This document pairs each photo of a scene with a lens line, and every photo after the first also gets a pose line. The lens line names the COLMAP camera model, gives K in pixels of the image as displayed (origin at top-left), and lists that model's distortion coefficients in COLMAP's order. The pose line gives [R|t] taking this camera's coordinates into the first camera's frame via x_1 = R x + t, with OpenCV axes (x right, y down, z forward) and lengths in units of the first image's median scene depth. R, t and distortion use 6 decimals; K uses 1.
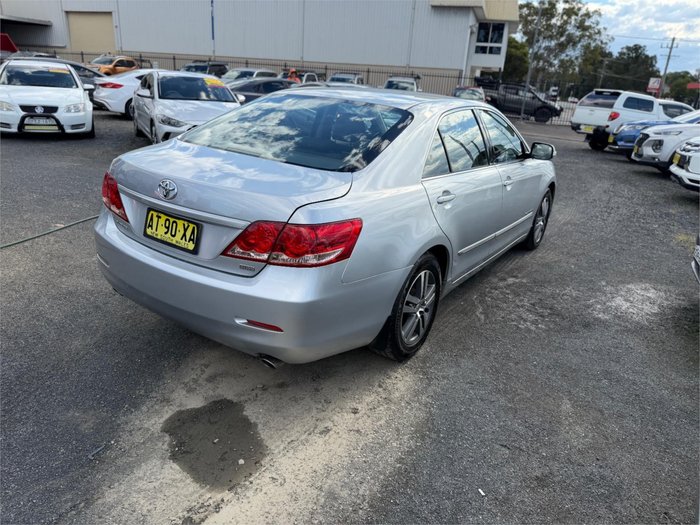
lens RADIAL K [[503.3, 0, 347.0], [0, 503.3, 264.7], [0, 0, 1]] dist [0.017086, -0.021278]
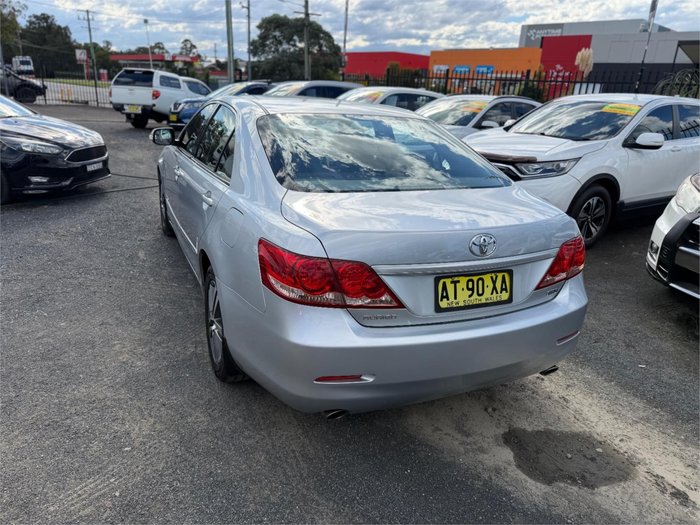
lens RADIAL K [[506.9, 0, 351.9], [0, 506.9, 261.9], [0, 0, 1]] dist [0.008416, -0.011028]
pose [[0.518082, -0.316255, 0.794716, -0.511324], [0.278852, 0.940820, 0.192610, -0.153525], [-0.808599, 0.121820, 0.575611, 0.299186]]
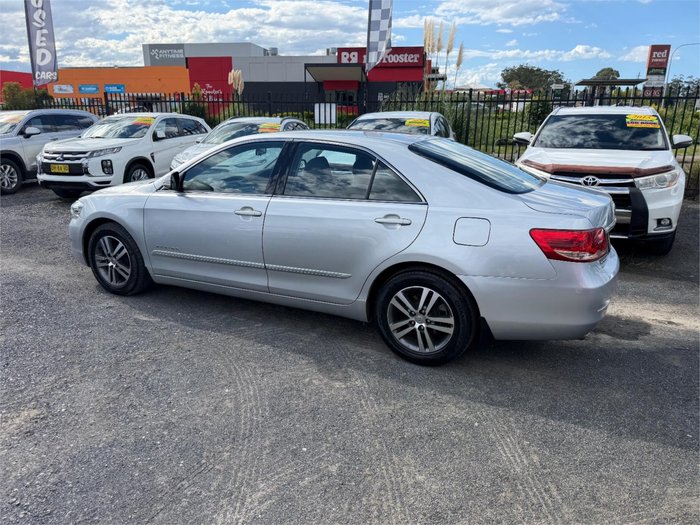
lens RADIAL K [[503.3, 0, 347.0], [0, 503.3, 264.7], [0, 0, 1]] dist [0.017086, -0.021278]
pose [[-0.146280, -0.344802, 0.927208, -0.713550], [0.327872, 0.867413, 0.374292, -0.345394], [-0.933329, 0.358757, -0.013834, 0.780512]]
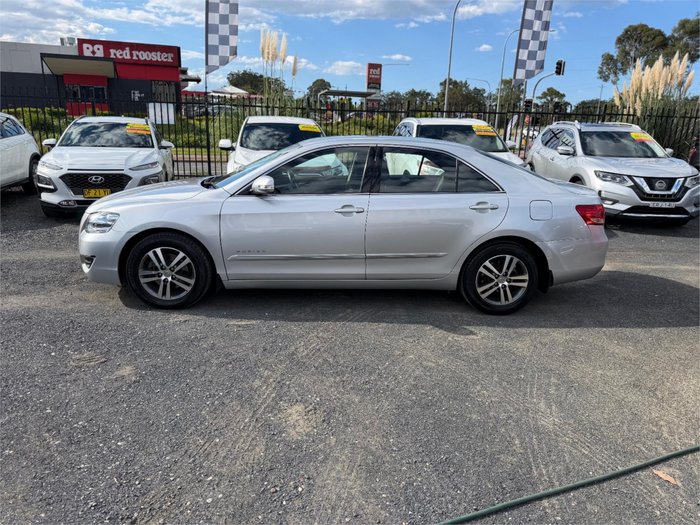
lens RADIAL K [[502.0, 0, 346.7], [0, 502.0, 263.0], [0, 0, 1]] dist [0.023637, -0.027713]
pose [[-0.613179, -0.293884, 0.733242, -0.619122], [0.203932, 0.837864, 0.506356, -0.512893], [-0.763167, 0.460018, -0.453829, 1.252191]]
